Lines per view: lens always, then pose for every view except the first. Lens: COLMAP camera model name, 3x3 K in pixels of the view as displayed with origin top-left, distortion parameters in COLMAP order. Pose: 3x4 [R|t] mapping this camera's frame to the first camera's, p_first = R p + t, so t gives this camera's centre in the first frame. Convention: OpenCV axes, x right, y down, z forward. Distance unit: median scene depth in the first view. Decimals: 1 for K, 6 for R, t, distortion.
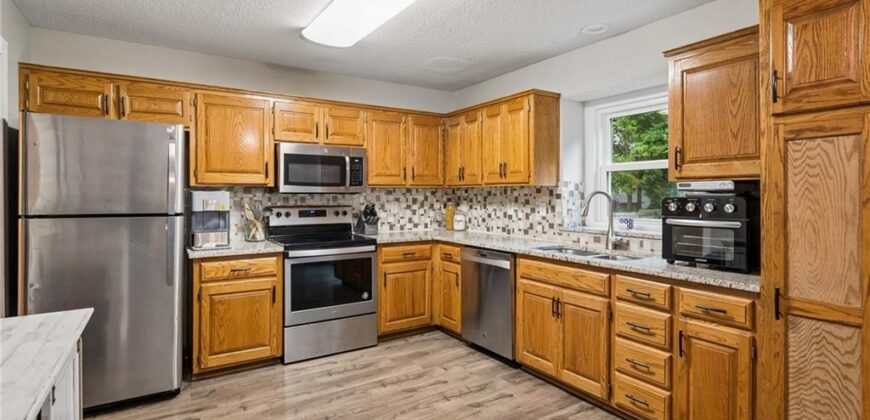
lens RADIAL K [[424.3, 0, 435.7], [0, 424.3, 195.7], [0, 0, 1]] dist [0.000440, 0.000282]
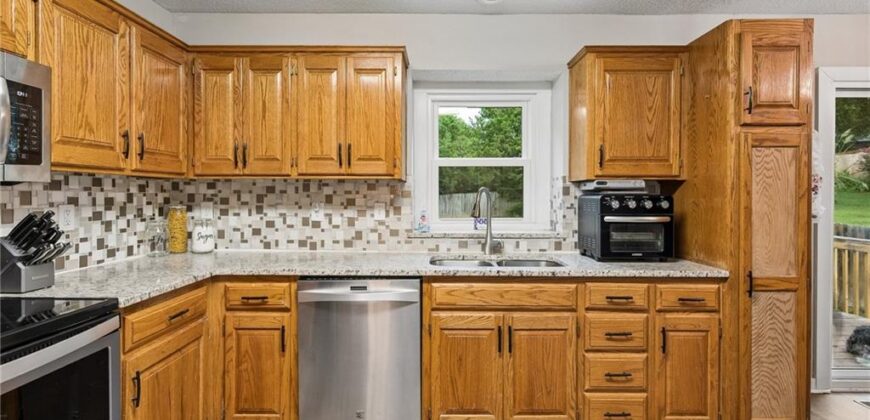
lens RADIAL K [[401.7, 0, 440.4], [0, 401.7, 198.5], [0, 0, 1]] dist [-0.000610, 0.000200]
pose [[0.547185, -0.004683, 0.836999, -0.329617], [-0.000940, 0.999980, 0.006209, 0.005216], [-0.837011, -0.004184, 0.547170, 0.604752]]
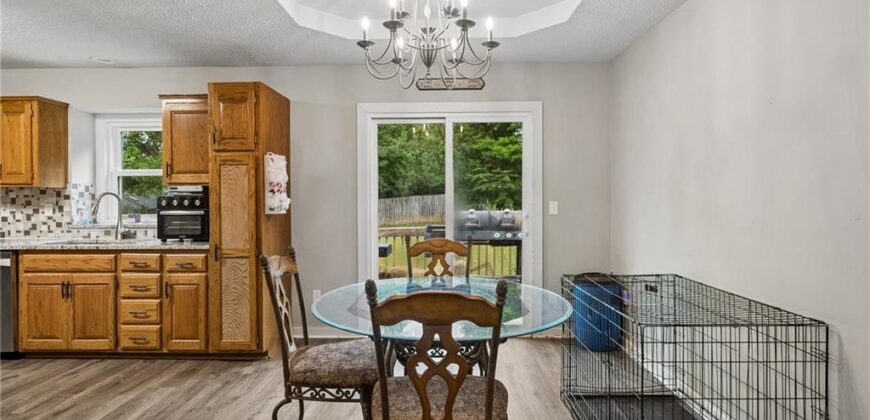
lens RADIAL K [[445.7, 0, 434.8], [0, 445.7, 197.7], [0, 0, 1]] dist [-0.002348, 0.000264]
pose [[0.559314, -0.002655, 0.828952, -0.145912], [0.007626, 0.999969, -0.001943, 0.013658], [-0.828921, 0.007408, 0.559317, -0.475316]]
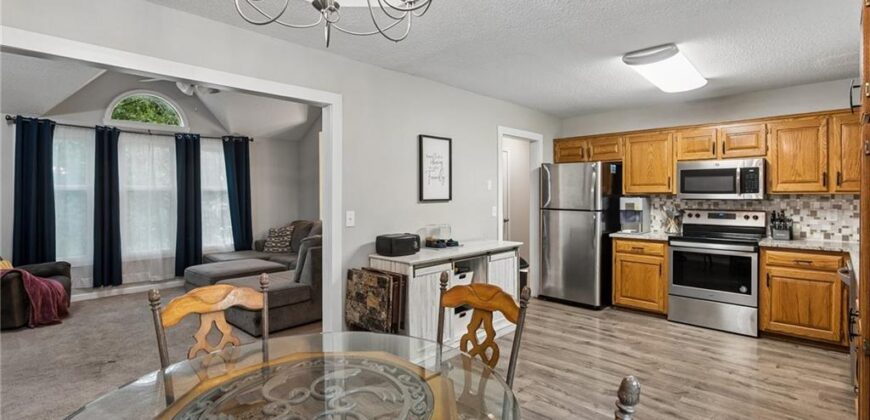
lens RADIAL K [[401.7, 0, 433.3], [0, 401.7, 196.4], [0, 0, 1]] dist [-0.000610, 0.000200]
pose [[0.221771, 0.003320, -0.975093, 0.785108], [-0.003786, 0.999990, 0.002543, -0.016604], [0.975091, 0.003127, 0.221781, -0.062266]]
